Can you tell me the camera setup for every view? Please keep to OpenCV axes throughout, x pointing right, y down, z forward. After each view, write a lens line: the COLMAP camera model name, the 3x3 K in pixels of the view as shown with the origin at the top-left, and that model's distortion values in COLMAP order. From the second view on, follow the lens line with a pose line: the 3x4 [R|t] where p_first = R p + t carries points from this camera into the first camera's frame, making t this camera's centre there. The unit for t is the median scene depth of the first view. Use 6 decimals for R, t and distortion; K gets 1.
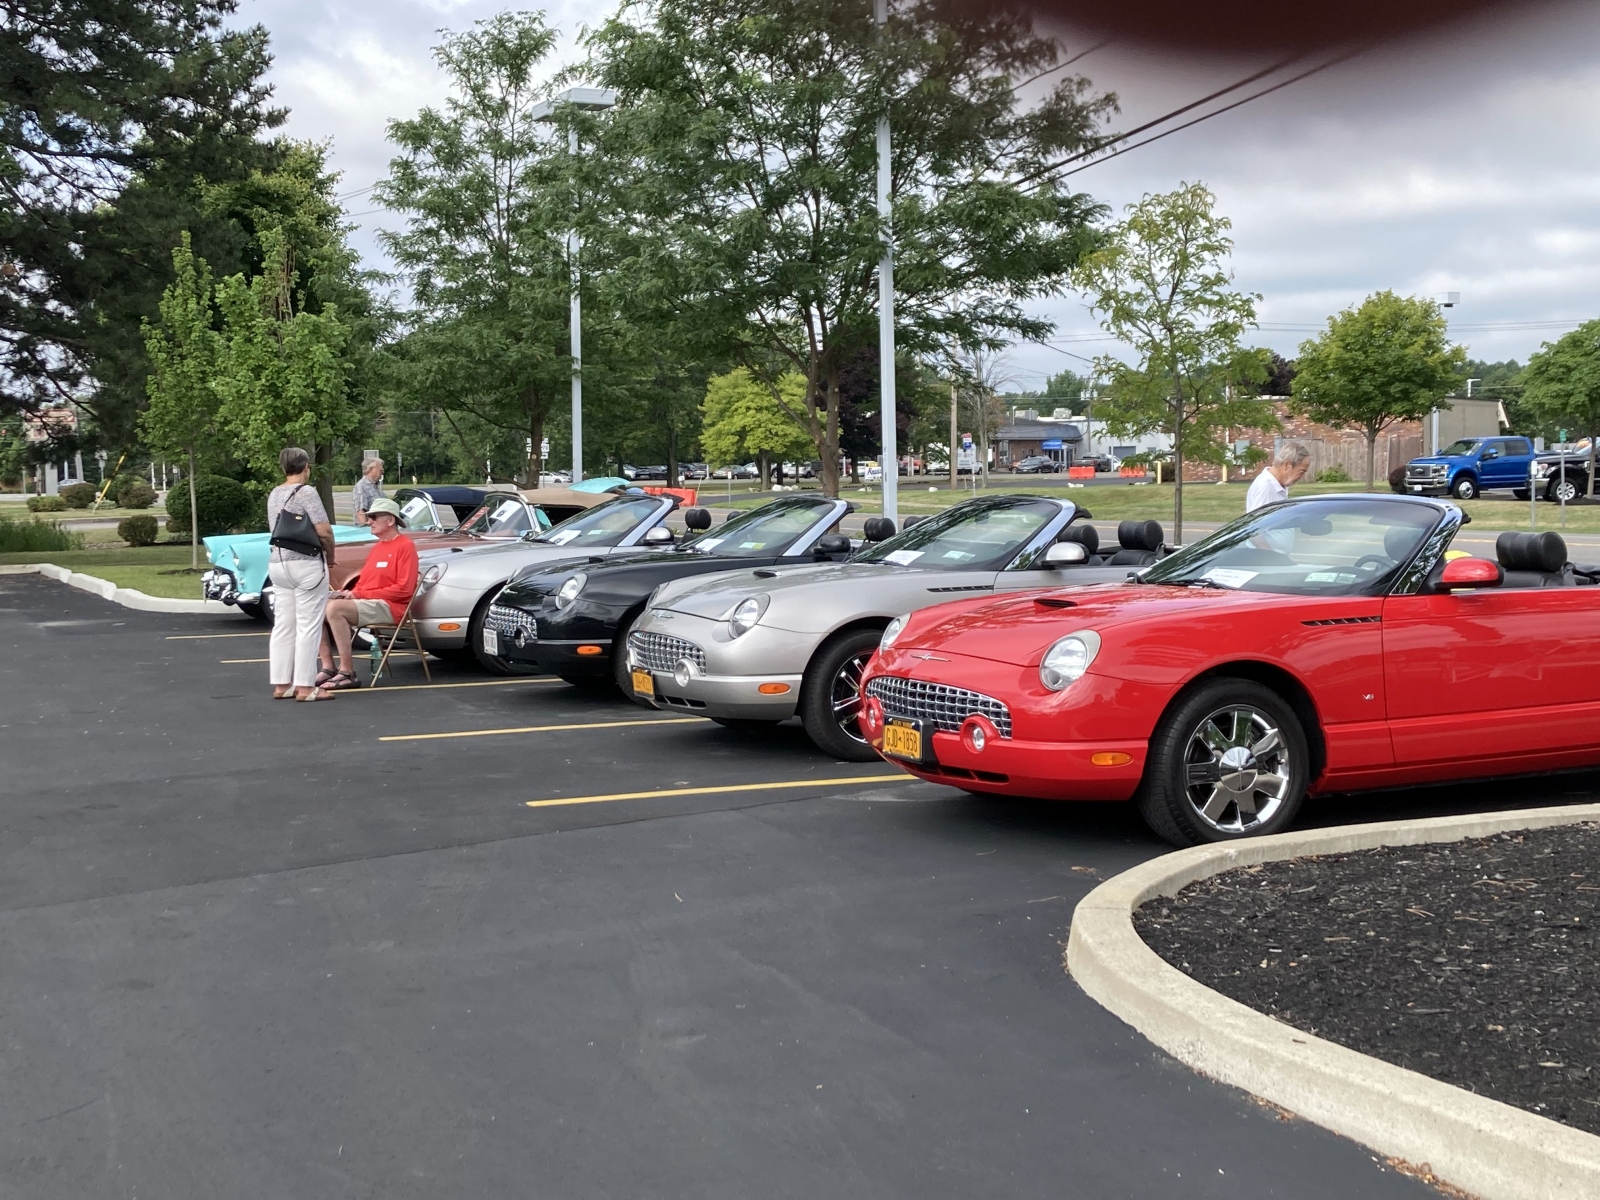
lens RADIAL K [[2087.3, 0, 794.0], [0, 2087.3, 591.0], [0, 0, 1]] dist [0.064799, 0.000000]
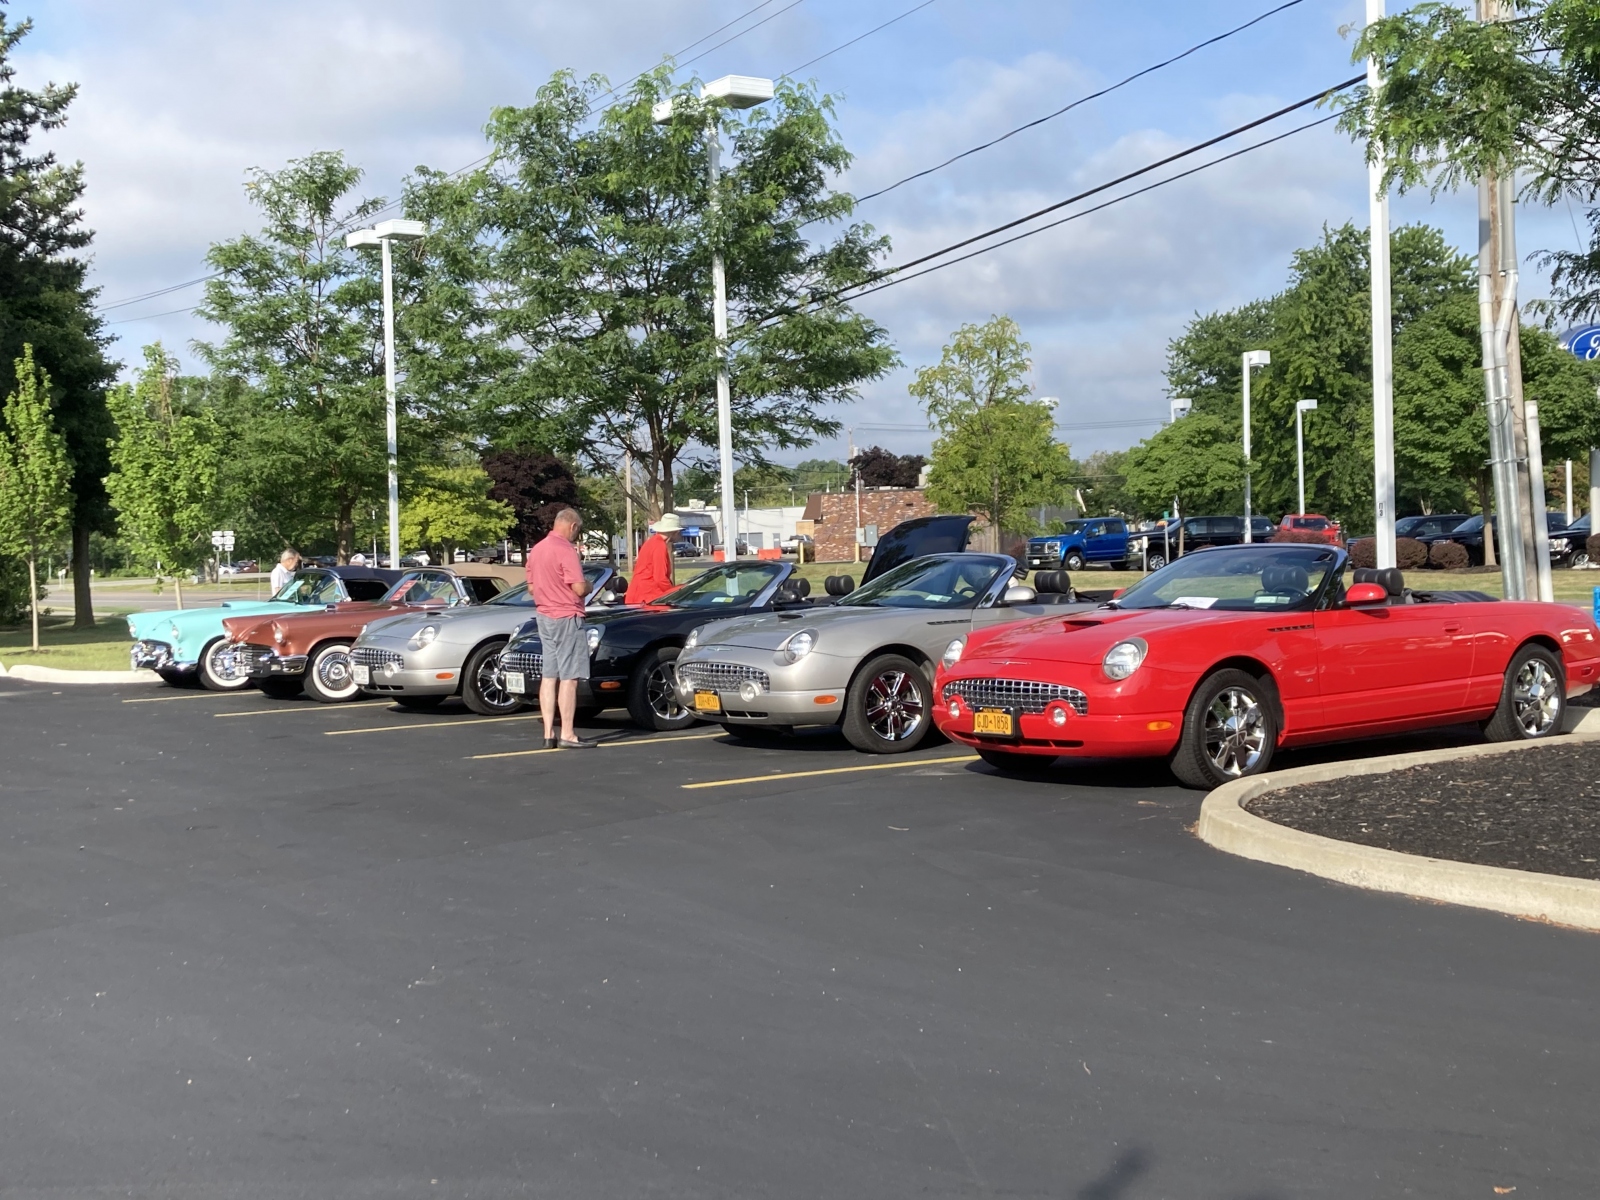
lens RADIAL K [[1902.3, 0, 804.8], [0, 1902.3, 604.3], [0, 0, 1]] dist [0.054820, 0.000000]
pose [[0.981607, -0.021726, 0.189671, -0.083606], [0.027908, 0.999161, -0.029978, 0.007317], [-0.188861, 0.034720, 0.981390, -0.061103]]
